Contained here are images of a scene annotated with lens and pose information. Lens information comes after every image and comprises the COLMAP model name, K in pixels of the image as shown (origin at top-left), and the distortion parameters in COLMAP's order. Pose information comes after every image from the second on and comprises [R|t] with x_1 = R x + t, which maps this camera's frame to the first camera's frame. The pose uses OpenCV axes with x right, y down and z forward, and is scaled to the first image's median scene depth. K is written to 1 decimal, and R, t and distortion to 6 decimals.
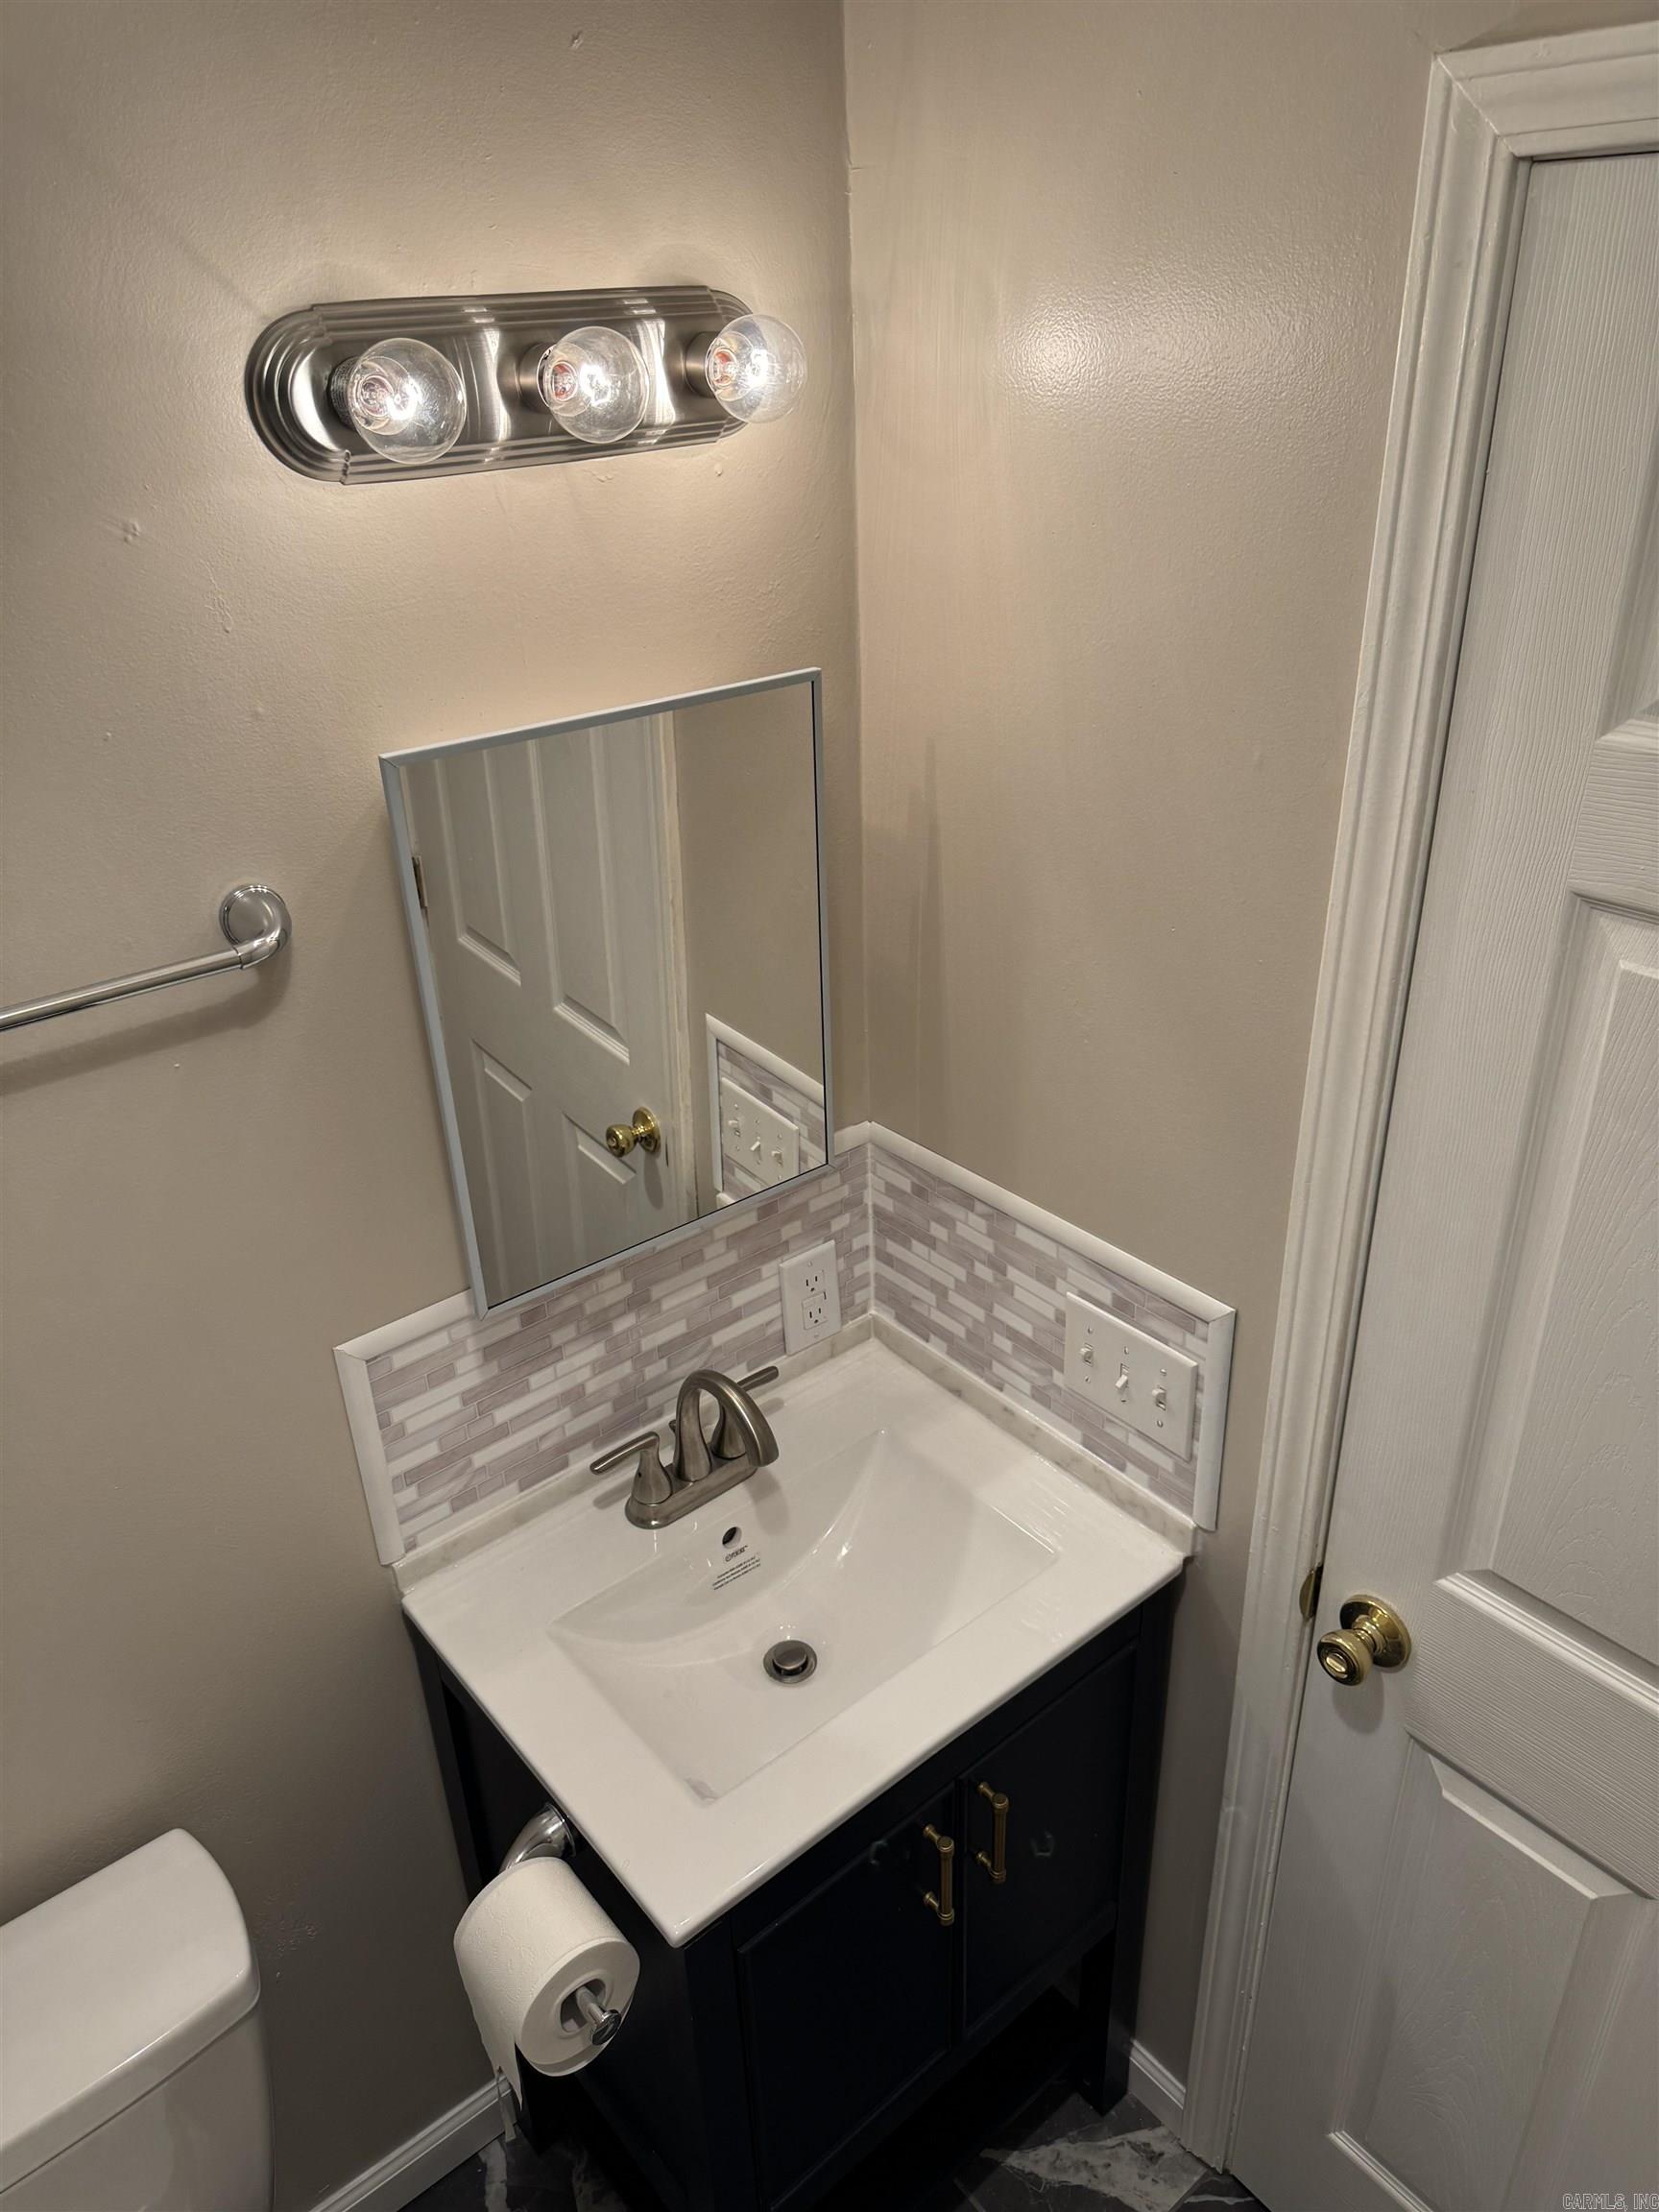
lens RADIAL K [[1560.0, 0, 829.0], [0, 1560.0, 1102.4], [0, 0, 1]] dist [0.069678, -0.082804]
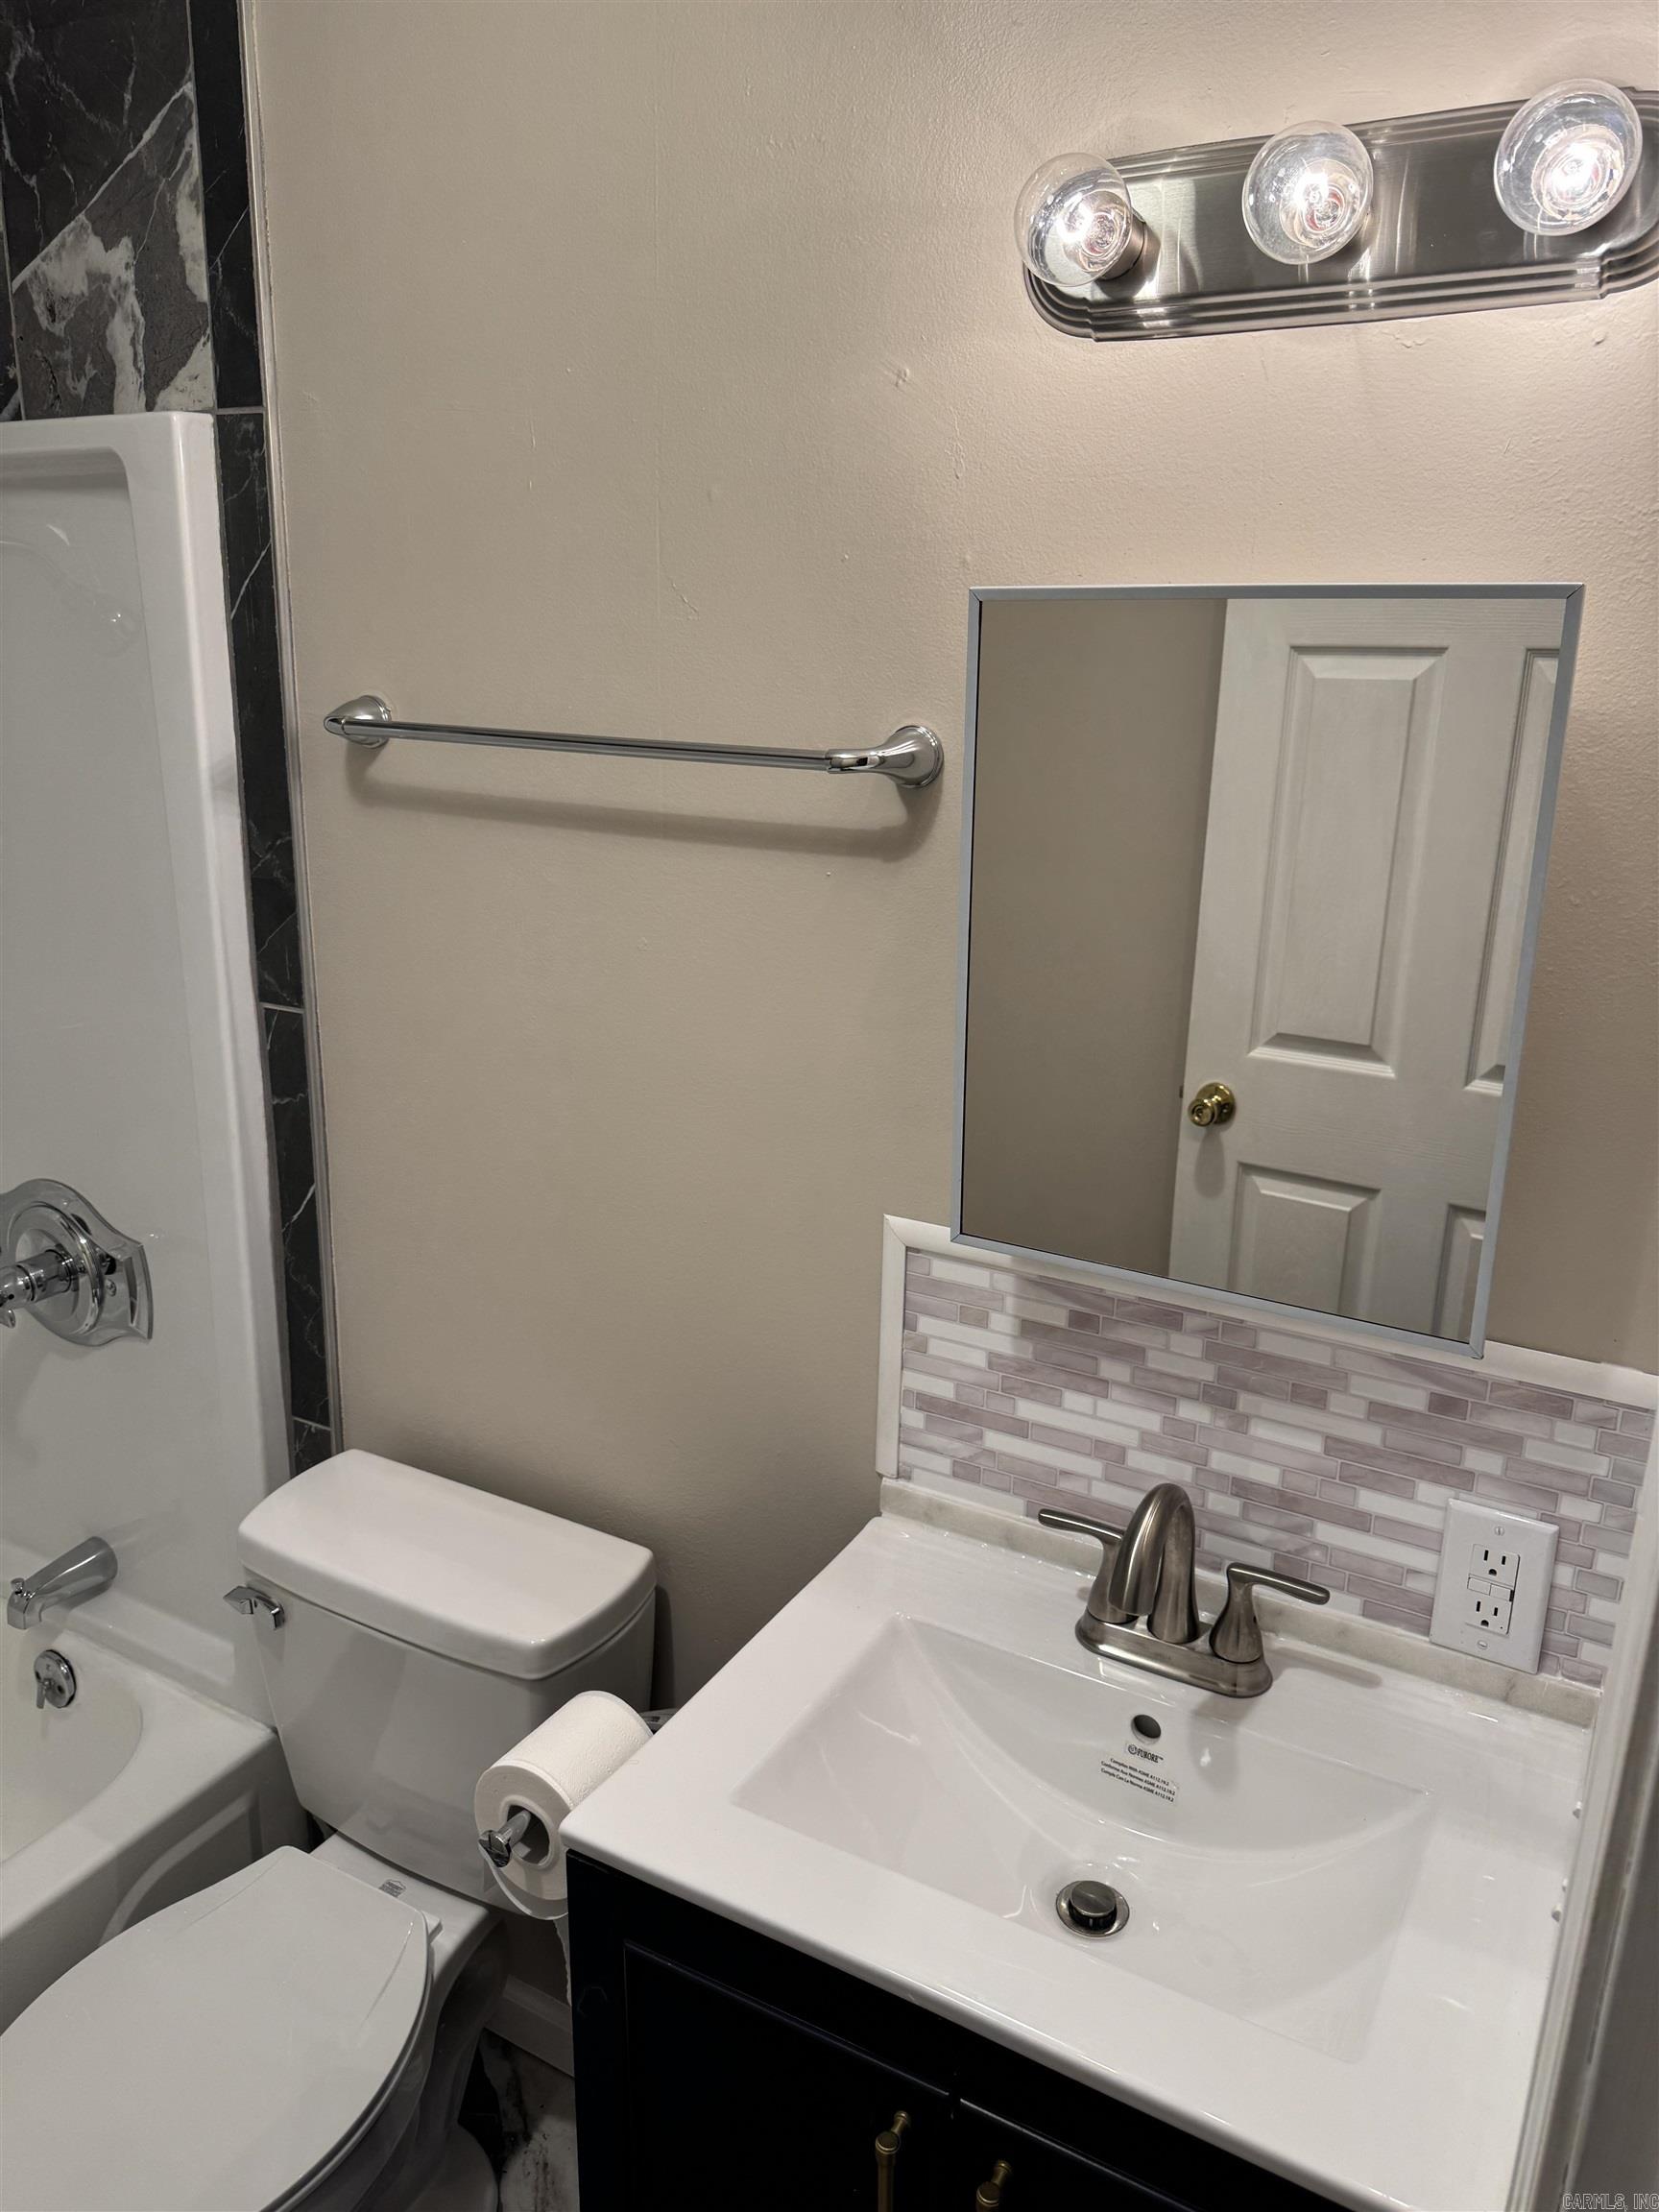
lens RADIAL K [[1560.0, 0, 821.1], [0, 1560.0, 1123.7], [0, 0, 1]] dist [0.069678, -0.082804]
pose [[0.338556, 0.296916, -0.892872, 0.482617], [-0.458847, 0.880533, 0.118829, 0.003177], [0.821486, 0.369462, 0.434349, 0.442350]]
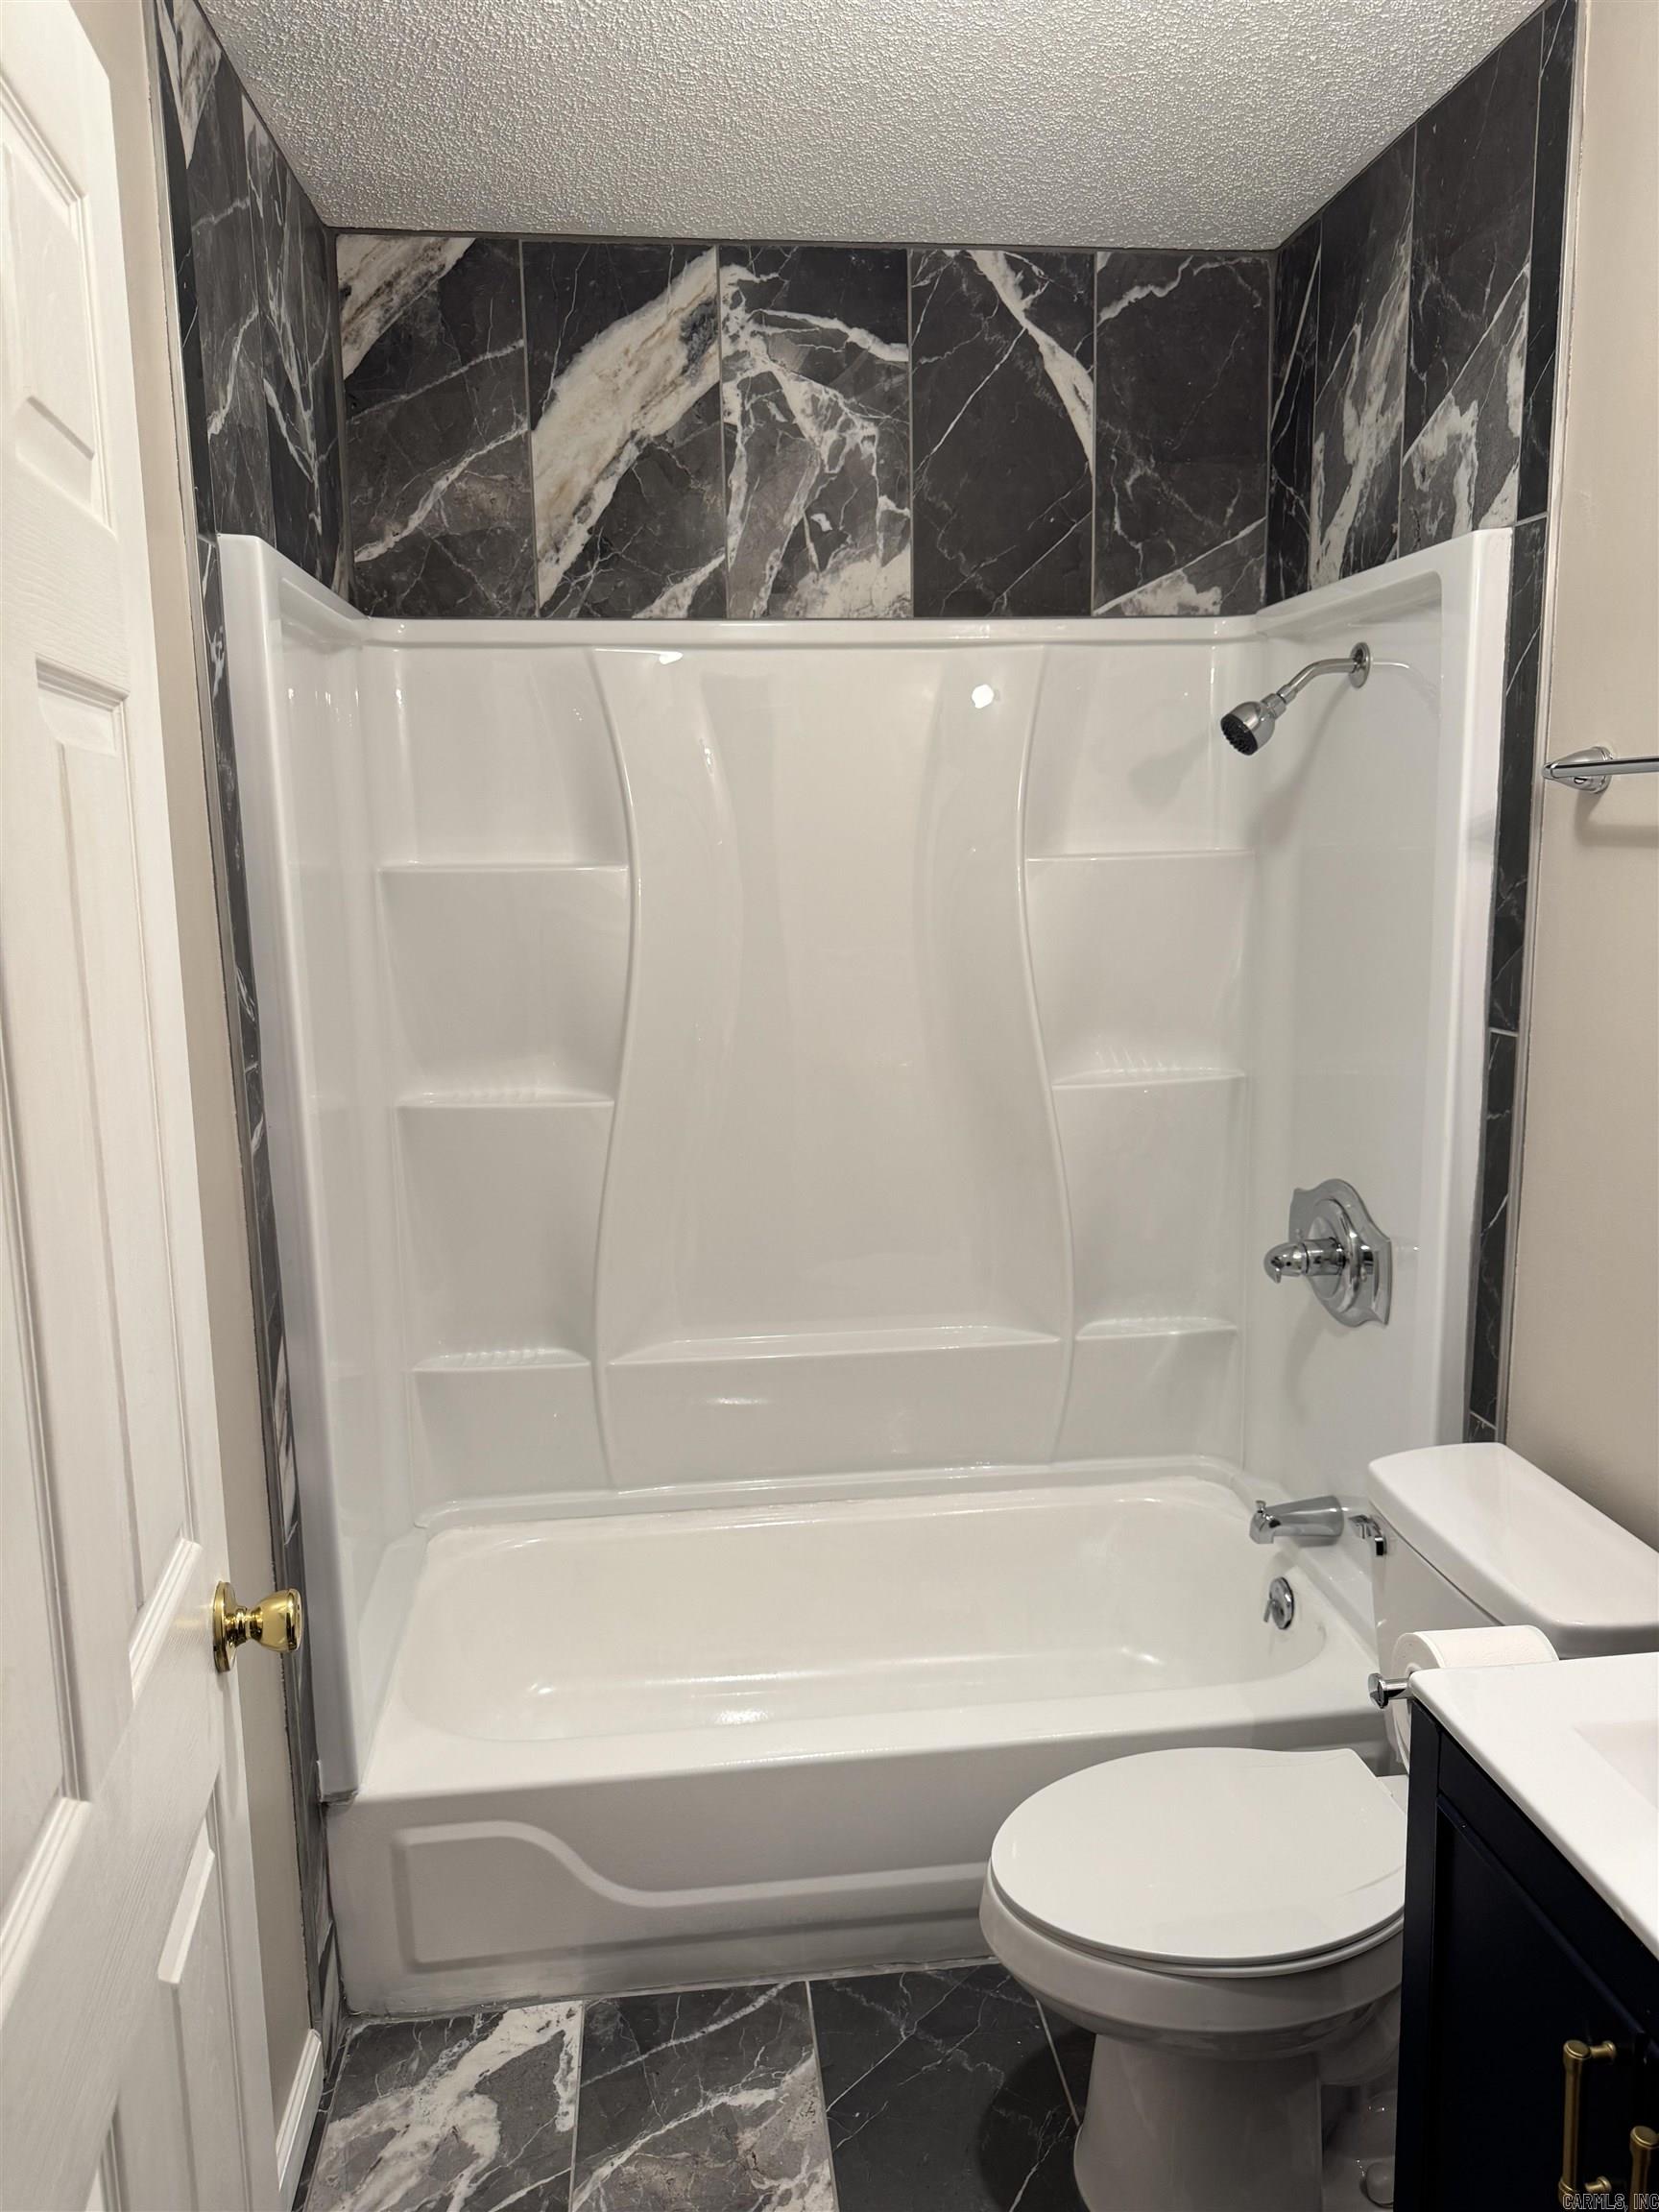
lens RADIAL K [[1560.0, 0, 832.2], [0, 1560.0, 1087.8], [0, 0, 1]] dist [0.069678, -0.082804]
pose [[-0.548813, 0.173687, -0.817702, 0.666397], [-0.347755, 0.842083, 0.412266, -0.057689], [0.760178, 0.510617, -0.401746, 0.718026]]
